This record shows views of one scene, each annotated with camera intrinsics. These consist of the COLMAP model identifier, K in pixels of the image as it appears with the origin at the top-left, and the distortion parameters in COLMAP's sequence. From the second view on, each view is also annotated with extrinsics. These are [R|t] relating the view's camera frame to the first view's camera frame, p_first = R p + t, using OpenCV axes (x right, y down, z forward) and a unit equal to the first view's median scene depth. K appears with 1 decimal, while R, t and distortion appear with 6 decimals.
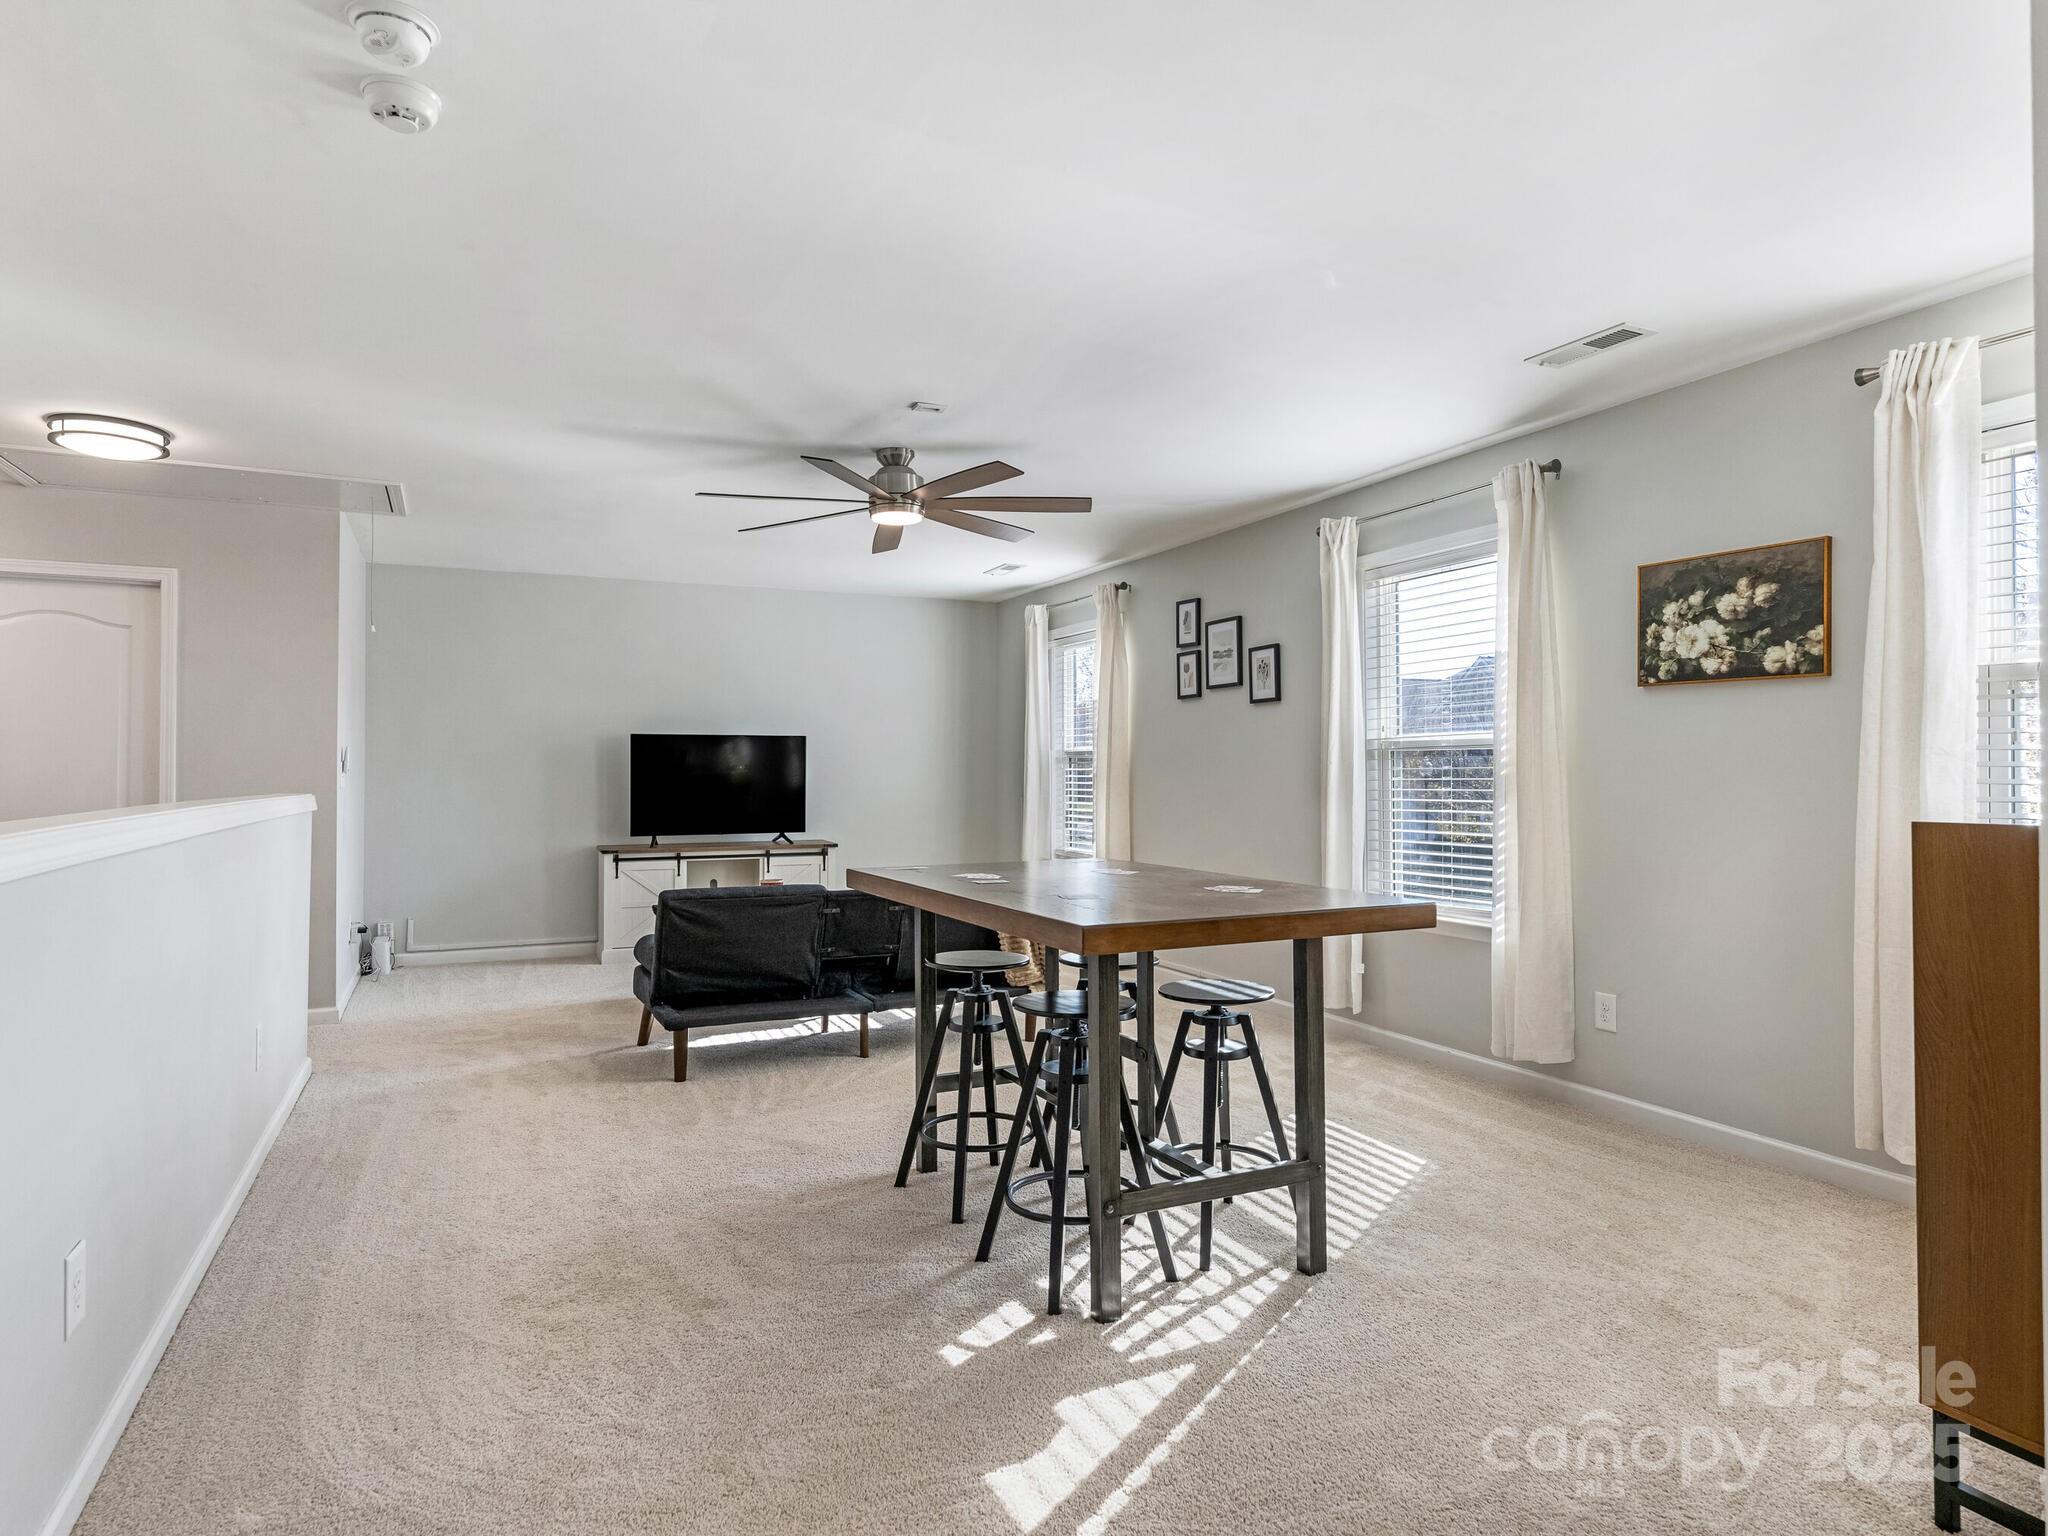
lens RADIAL K [[1119.3, 0, 1020.2], [0, 1119.3, 759.0], [0, 0, 1]] dist [-0.003522, 0.012552]
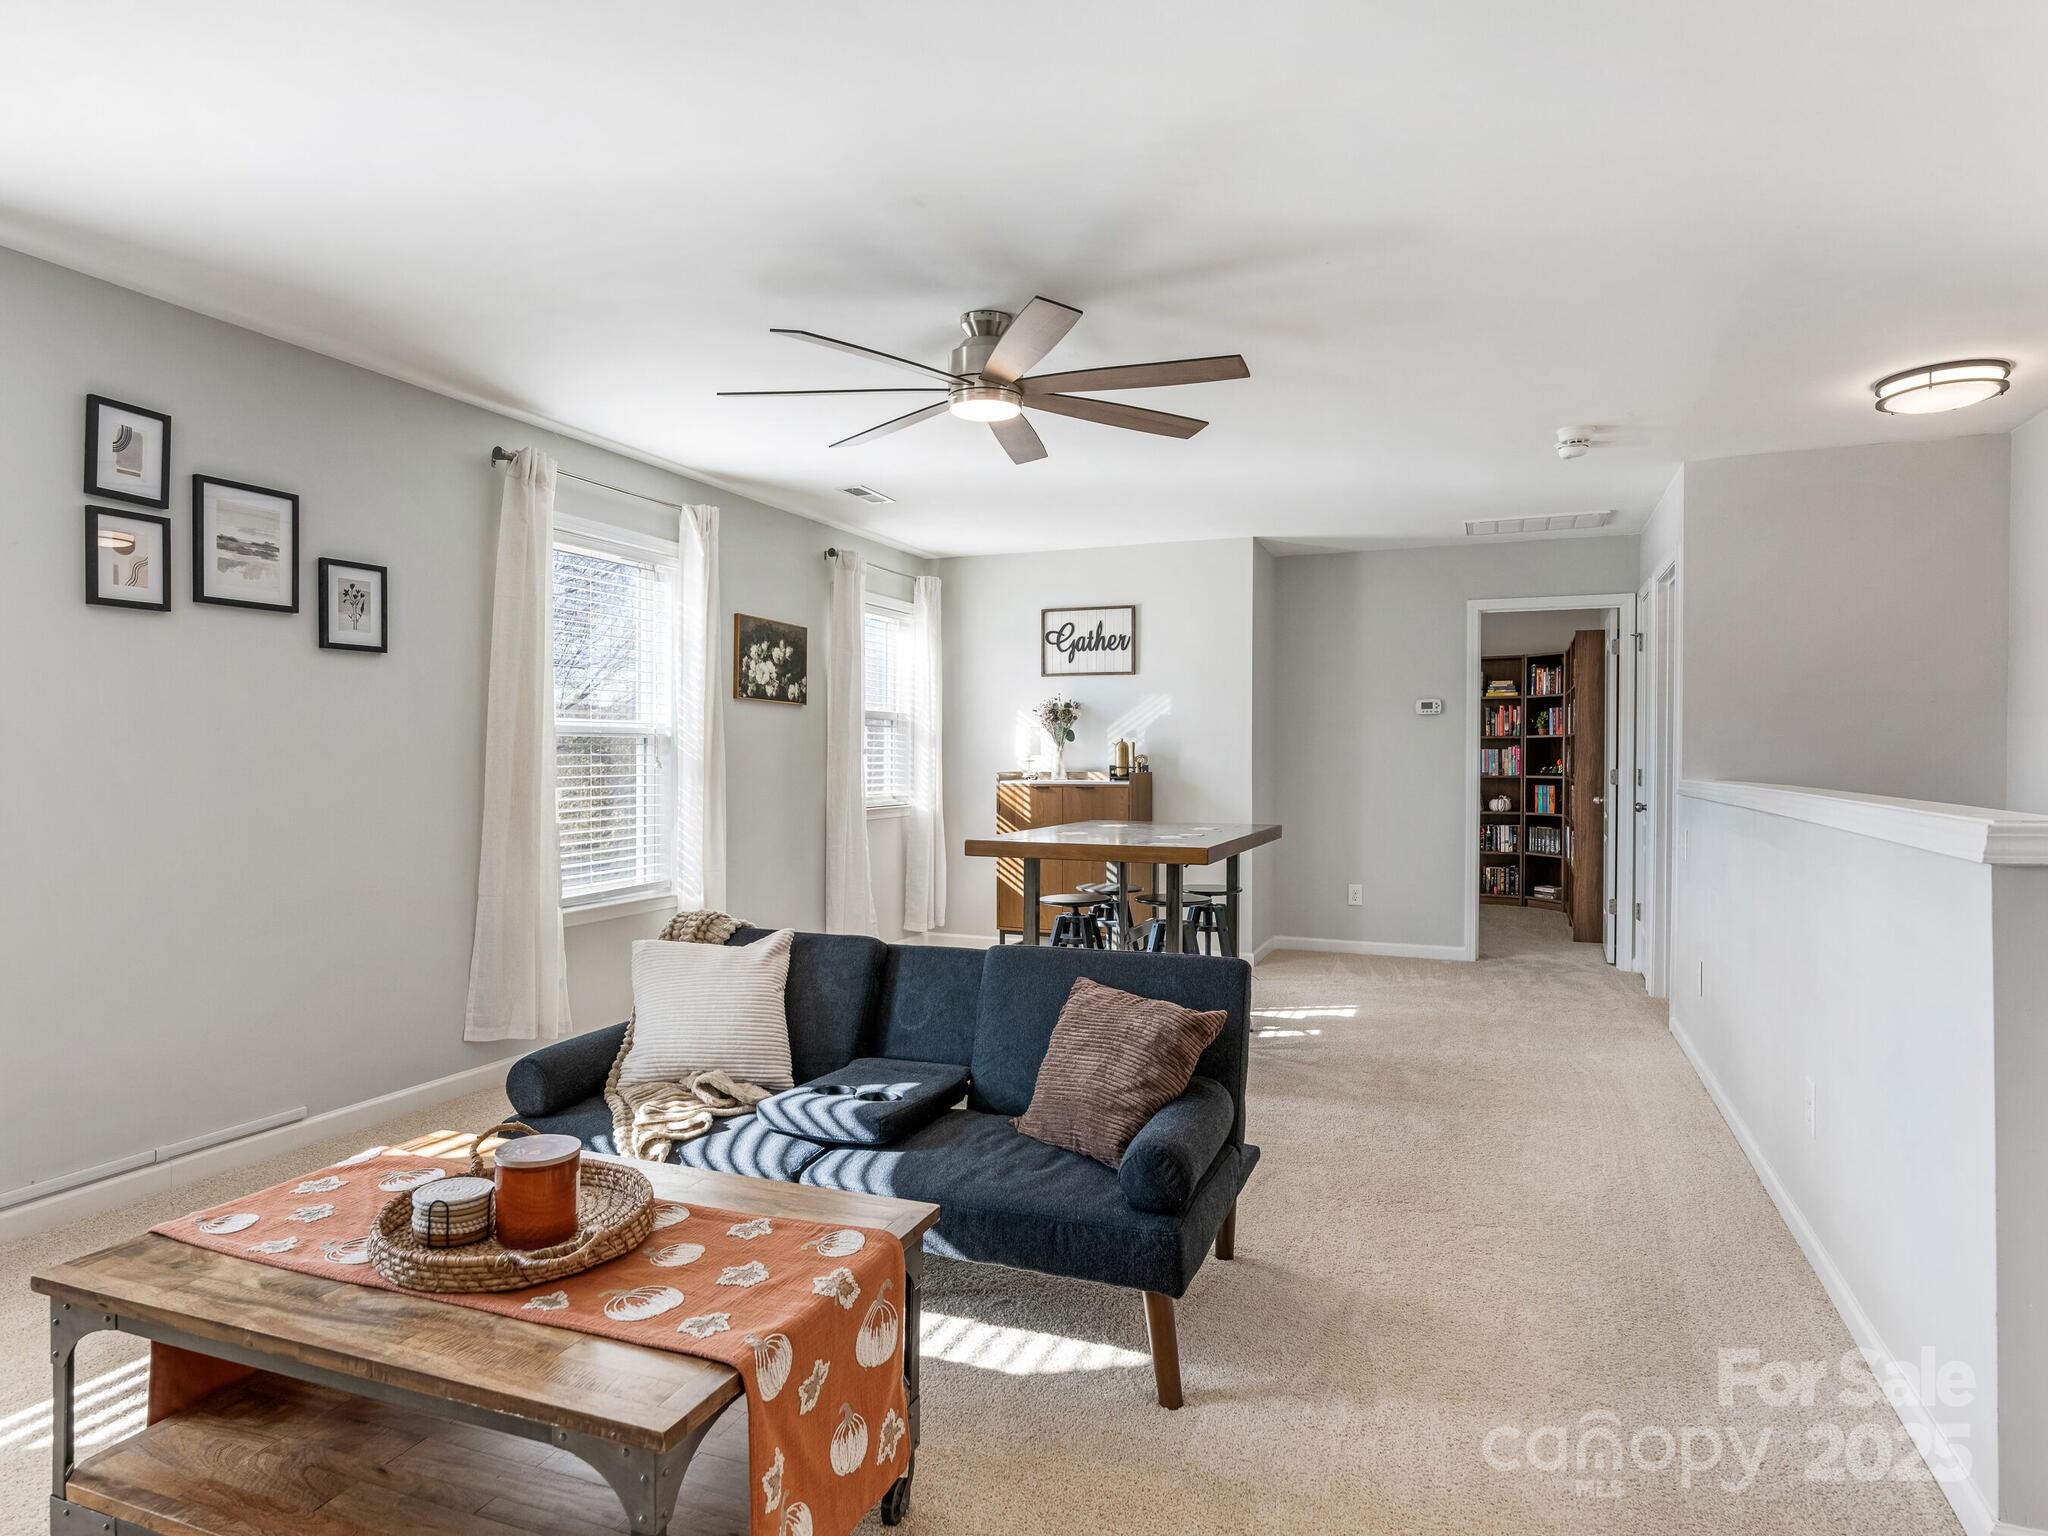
lens RADIAL K [[1226.2, 0, 1024.0], [0, 1226.2, 768.0], [0, 0, 1]] dist [0.000992, -0.000220]
pose [[-0.675717, -0.008080, 0.737117, -0.861456], [-0.010071, 0.999948, 0.001729, 0.018014], [-0.737093, -0.006256, -0.675763, 1.826034]]
